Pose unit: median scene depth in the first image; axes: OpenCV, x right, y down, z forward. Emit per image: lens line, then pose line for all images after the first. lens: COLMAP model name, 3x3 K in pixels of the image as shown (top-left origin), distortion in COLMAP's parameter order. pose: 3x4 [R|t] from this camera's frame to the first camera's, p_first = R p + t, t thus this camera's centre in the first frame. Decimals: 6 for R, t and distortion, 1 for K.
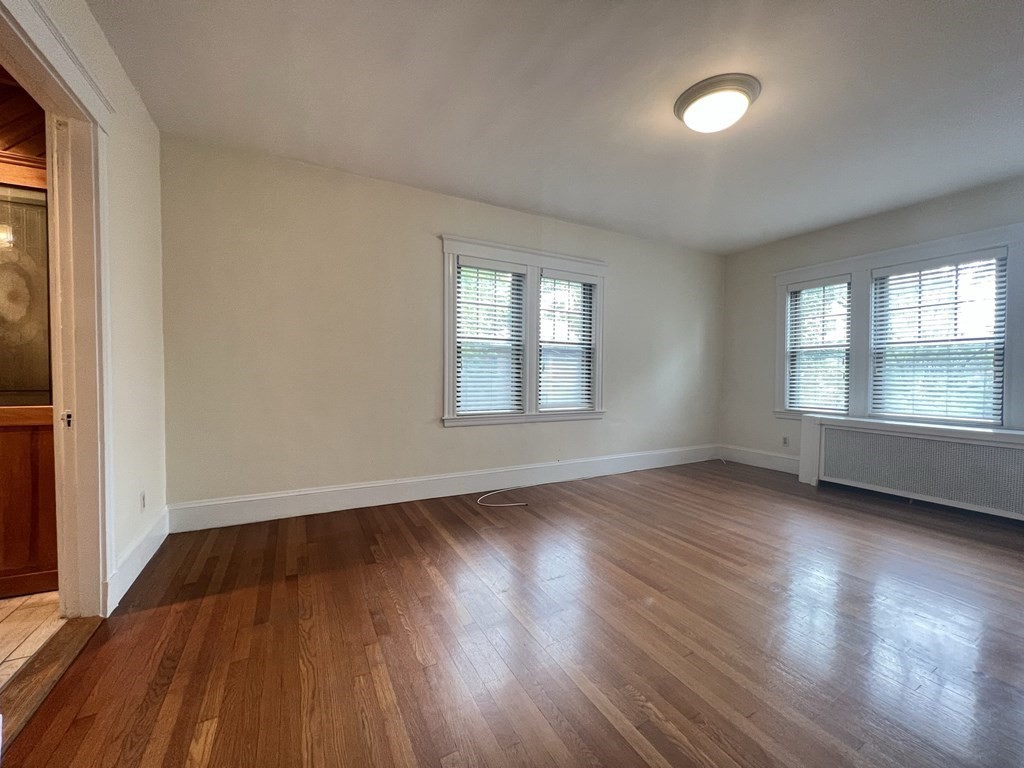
lens RADIAL K [[412.1, 0, 512.2], [0, 412.1, 386.2], [0, 0, 1]] dist [-0.003642, -0.000473]
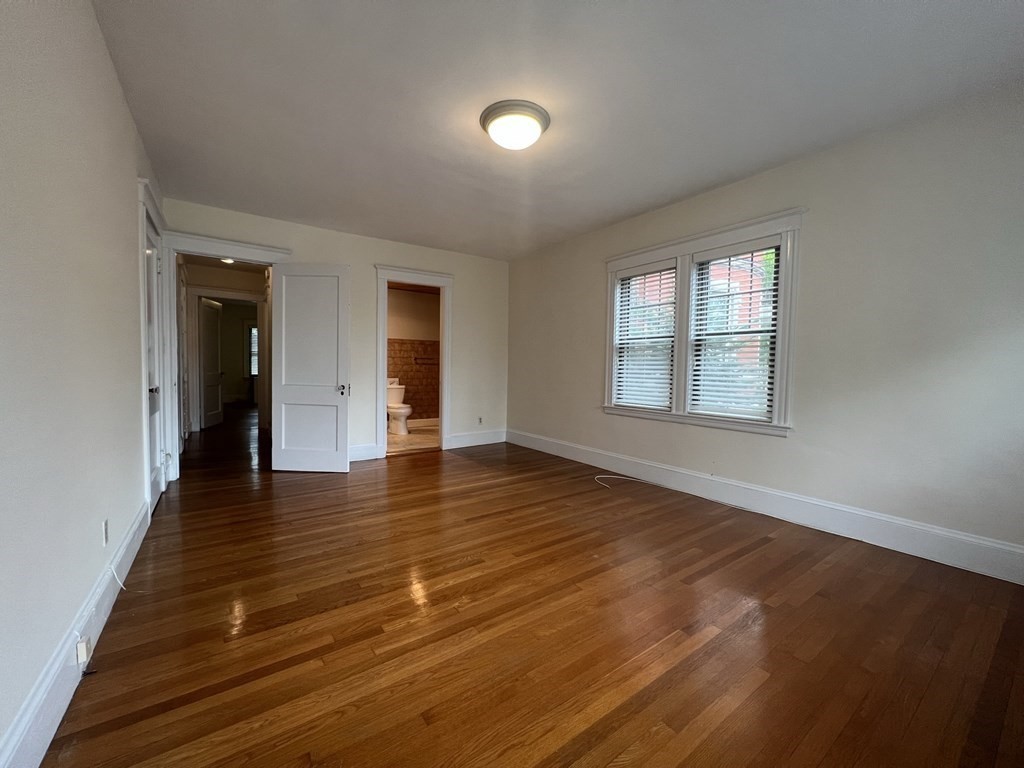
lens RADIAL K [[412.1, 0, 512.2], [0, 412.1, 386.2], [0, 0, 1]] dist [-0.003642, -0.000473]
pose [[0.131034, 0.040863, -0.990535, 0.994706], [-0.041575, 0.998498, 0.035692, -0.014986], [0.990506, 0.036505, 0.132536, 0.530790]]
